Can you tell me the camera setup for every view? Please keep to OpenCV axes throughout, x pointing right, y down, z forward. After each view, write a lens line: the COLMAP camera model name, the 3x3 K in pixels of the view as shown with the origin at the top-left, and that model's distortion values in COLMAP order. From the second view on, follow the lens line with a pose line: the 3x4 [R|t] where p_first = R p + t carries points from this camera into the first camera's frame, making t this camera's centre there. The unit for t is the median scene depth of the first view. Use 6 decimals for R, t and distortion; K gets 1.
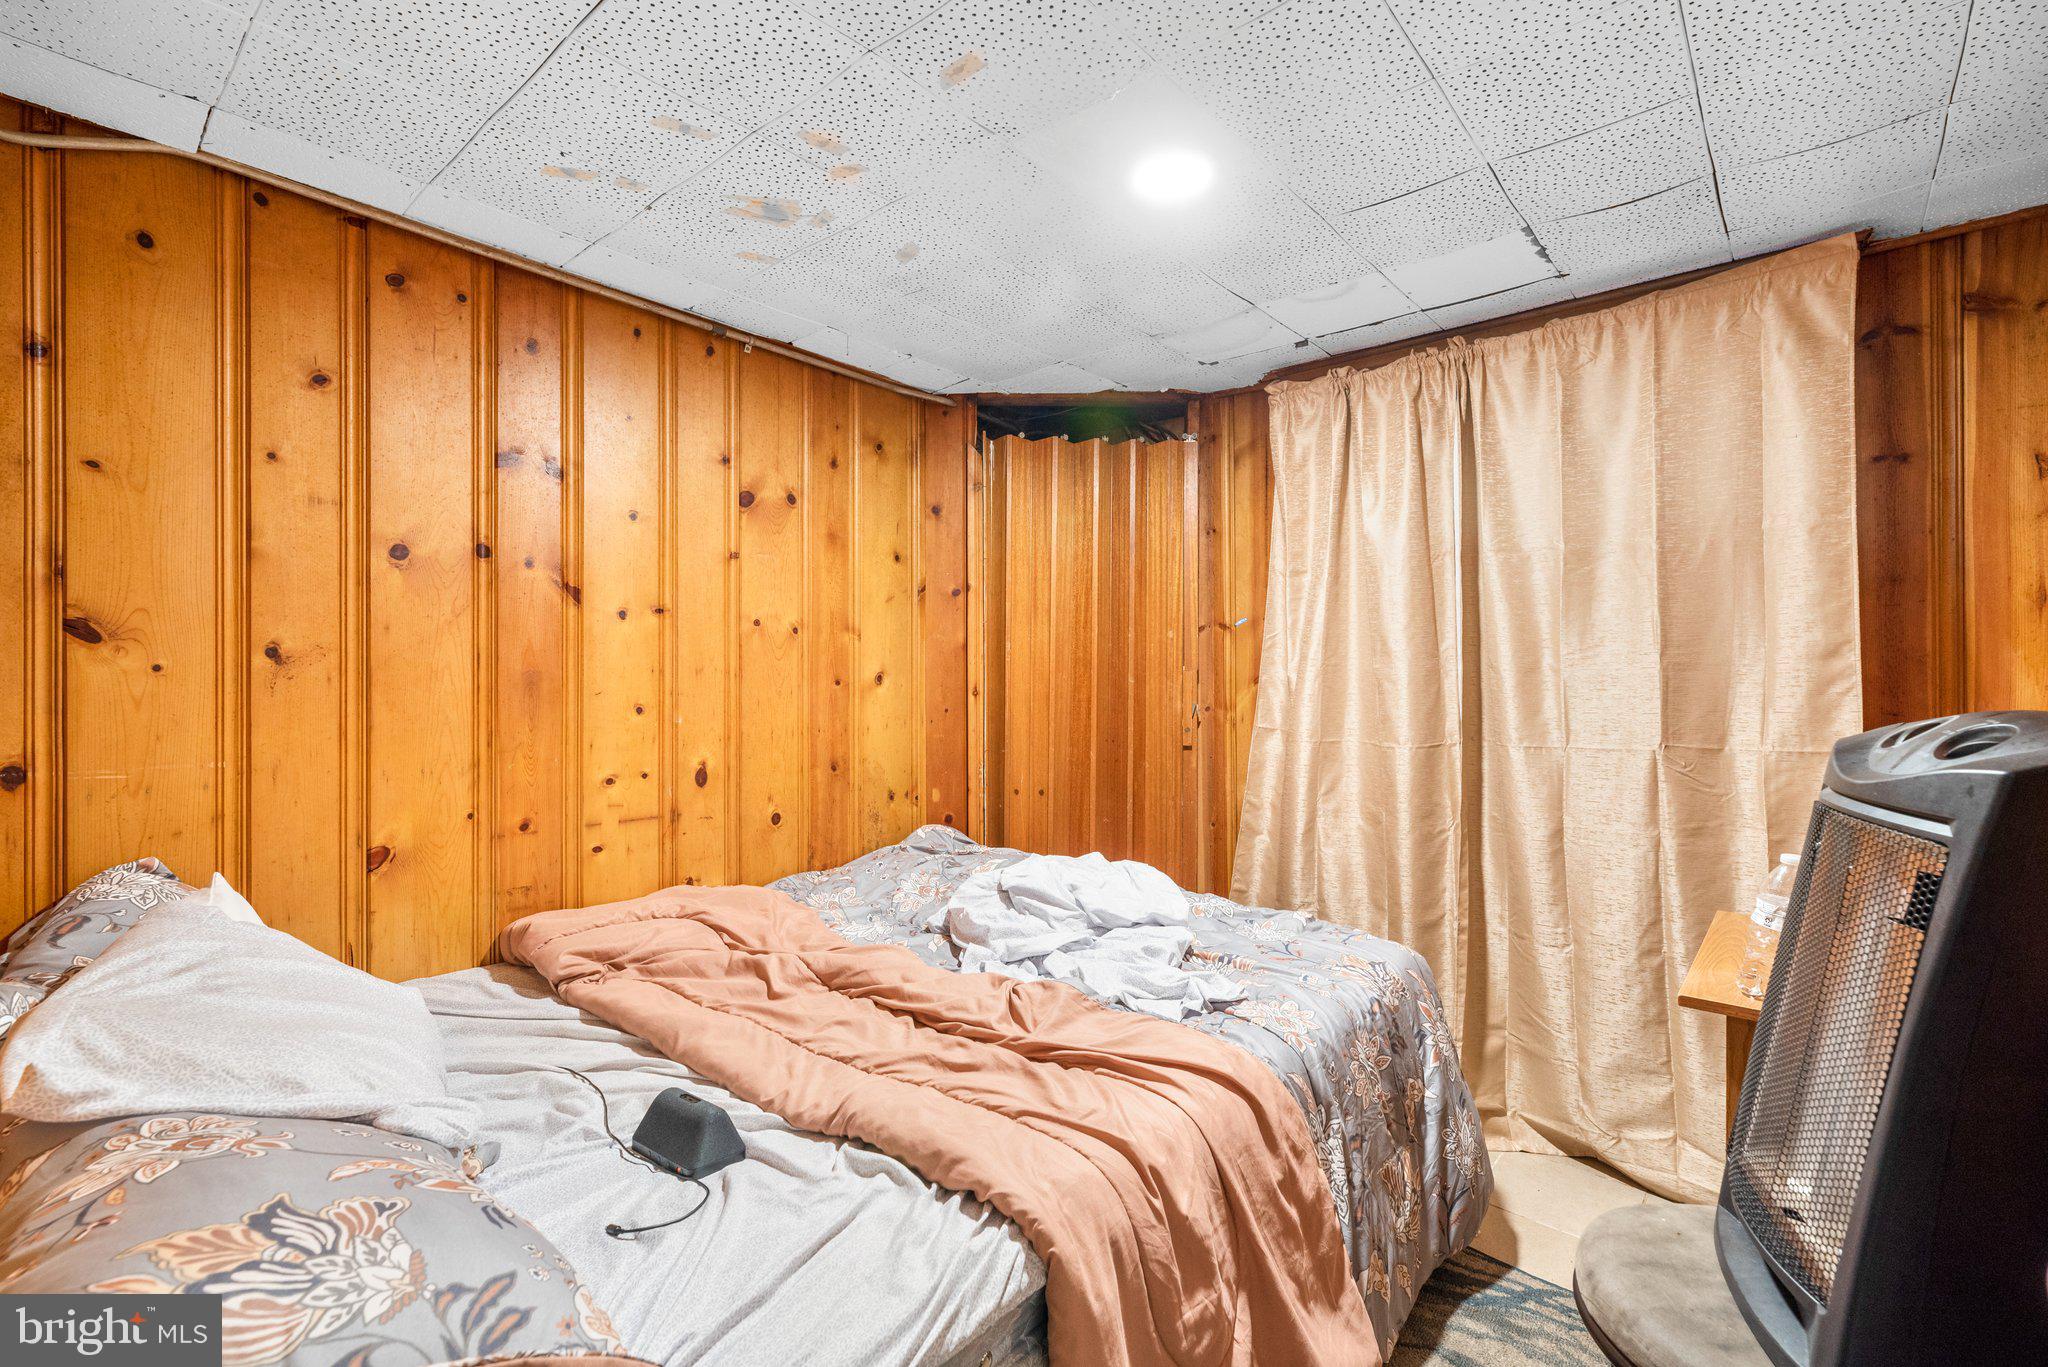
lens RADIAL K [[916.7, 0, 1023.2], [0, 916.7, 679.7], [0, 0, 1]] dist [0.001542, -0.000307]
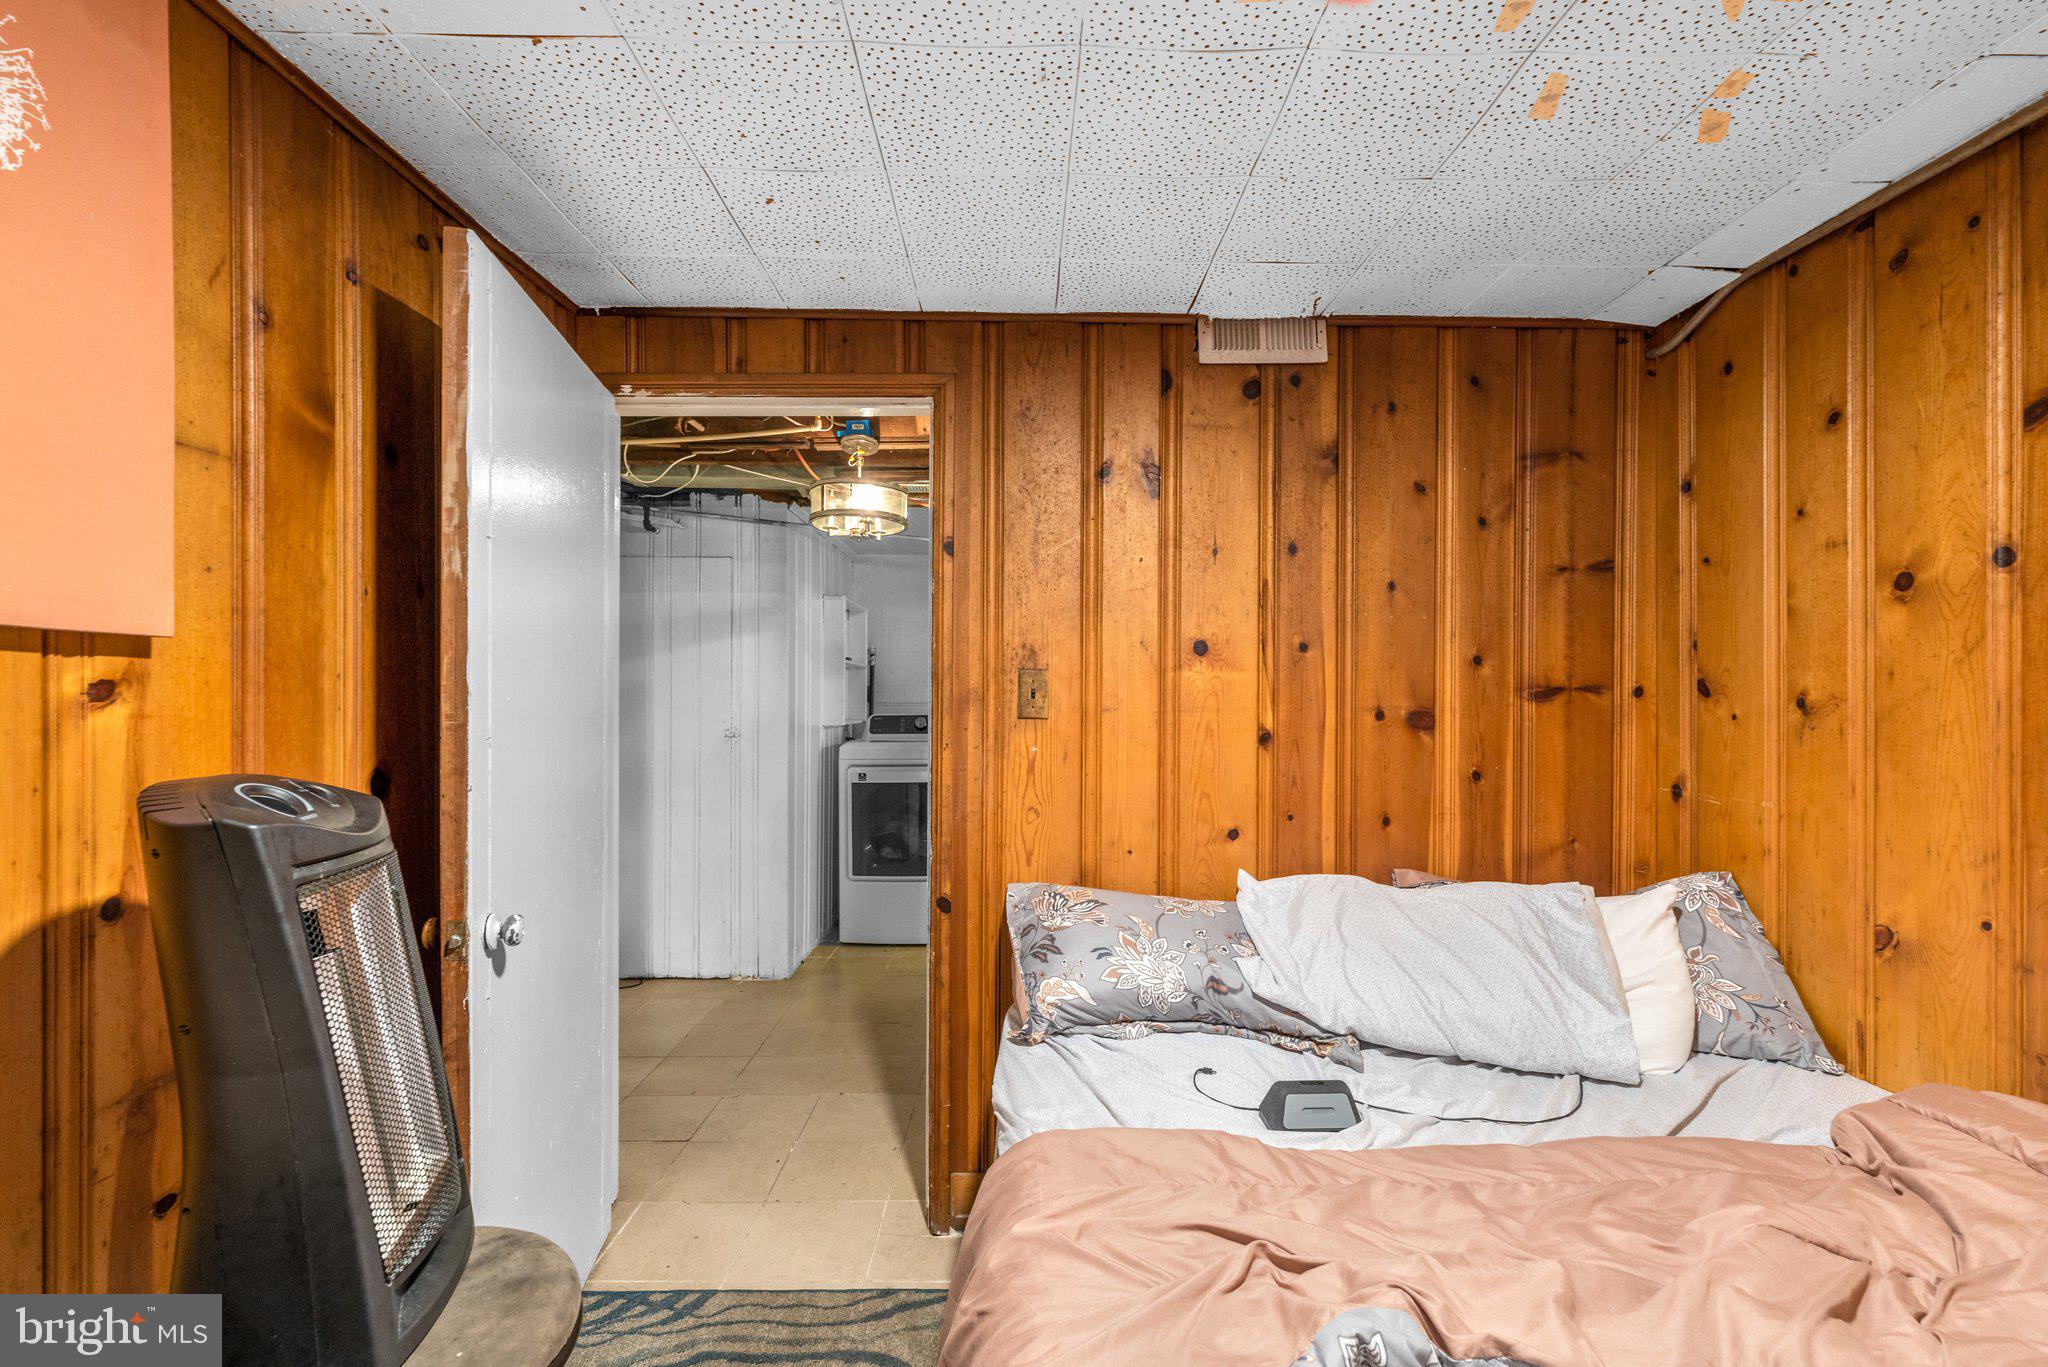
lens RADIAL K [[916.7, 0, 1021.6], [0, 916.7, 691.6], [0, 0, 1]] dist [0.001542, -0.000307]
pose [[-0.754811, -0.001122, -0.655942, 0.537937], [-0.000571, 0.999999, -0.001052, -0.042778], [0.655942, -0.000420, -0.754811, 1.249669]]
